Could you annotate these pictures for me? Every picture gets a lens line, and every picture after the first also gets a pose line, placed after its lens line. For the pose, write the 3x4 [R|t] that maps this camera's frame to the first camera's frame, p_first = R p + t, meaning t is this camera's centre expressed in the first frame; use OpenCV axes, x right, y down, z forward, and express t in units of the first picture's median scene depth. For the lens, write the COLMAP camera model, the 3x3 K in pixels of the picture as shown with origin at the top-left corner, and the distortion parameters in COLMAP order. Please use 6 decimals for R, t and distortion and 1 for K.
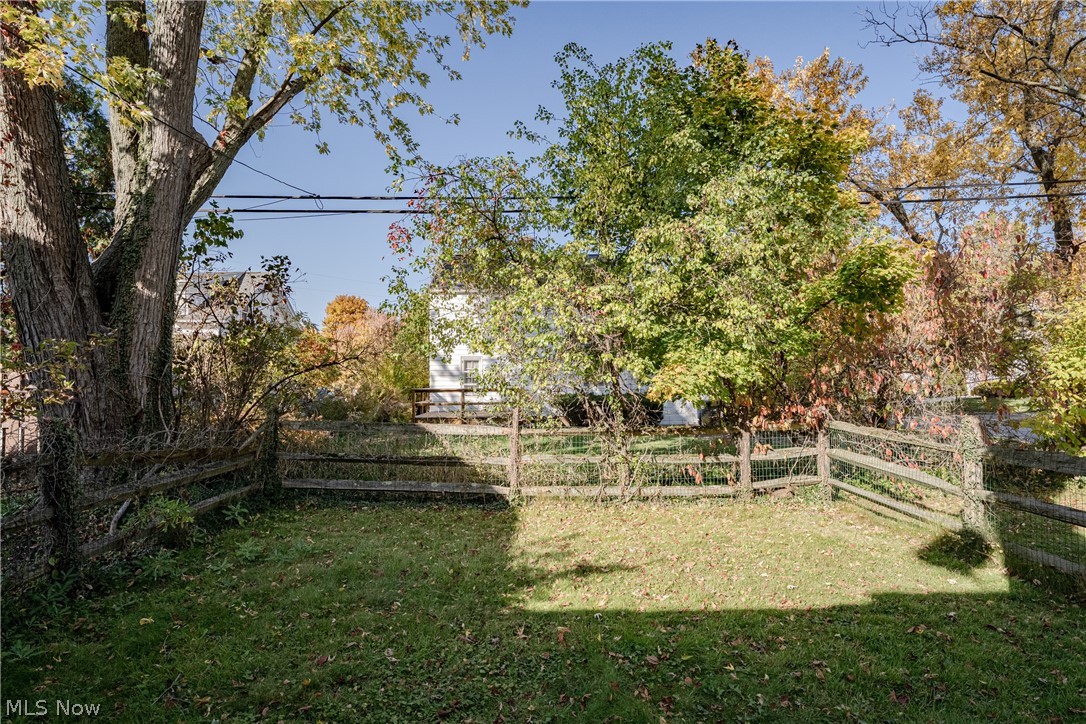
lens RADIAL K [[560.1, 0, 543.0], [0, 560.1, 362.0], [0, 0, 1]] dist [-0.005211, -0.001029]
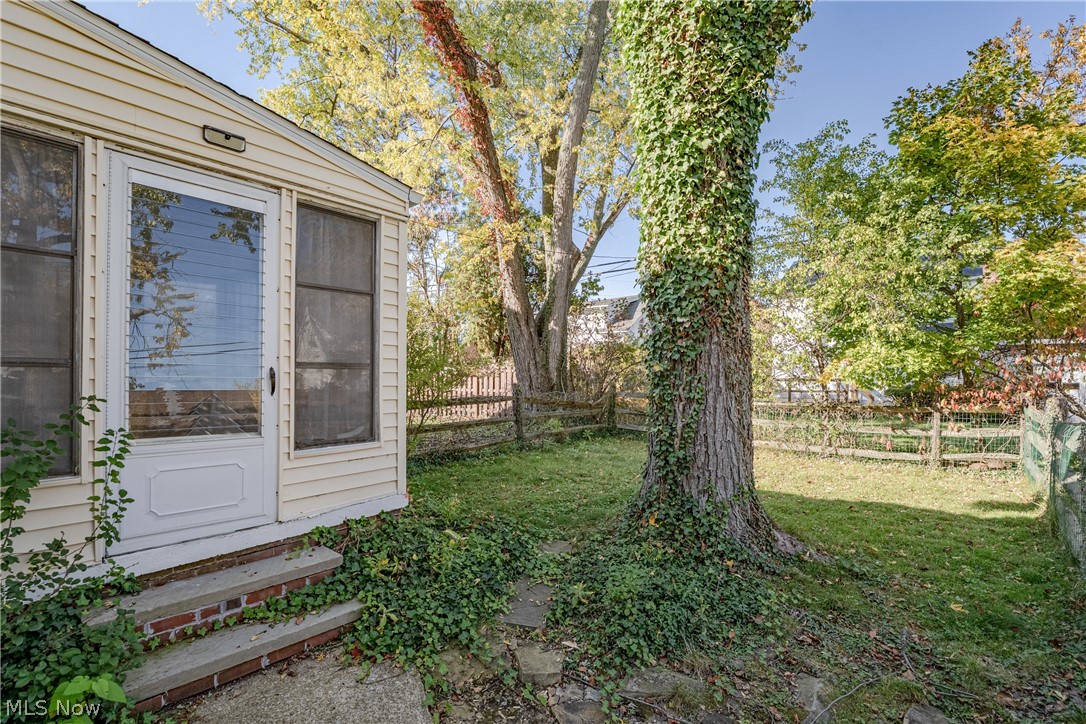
lens RADIAL K [[503.0, 0, 542.5], [0, 503.0, 377.9], [0, 0, 1]] dist [-0.000557, -0.000142]
pose [[0.735160, 0.011453, -0.677797, 0.473609], [0.021042, 0.998990, 0.039703, -0.010081], [0.677567, -0.043450, 0.734177, -0.373043]]
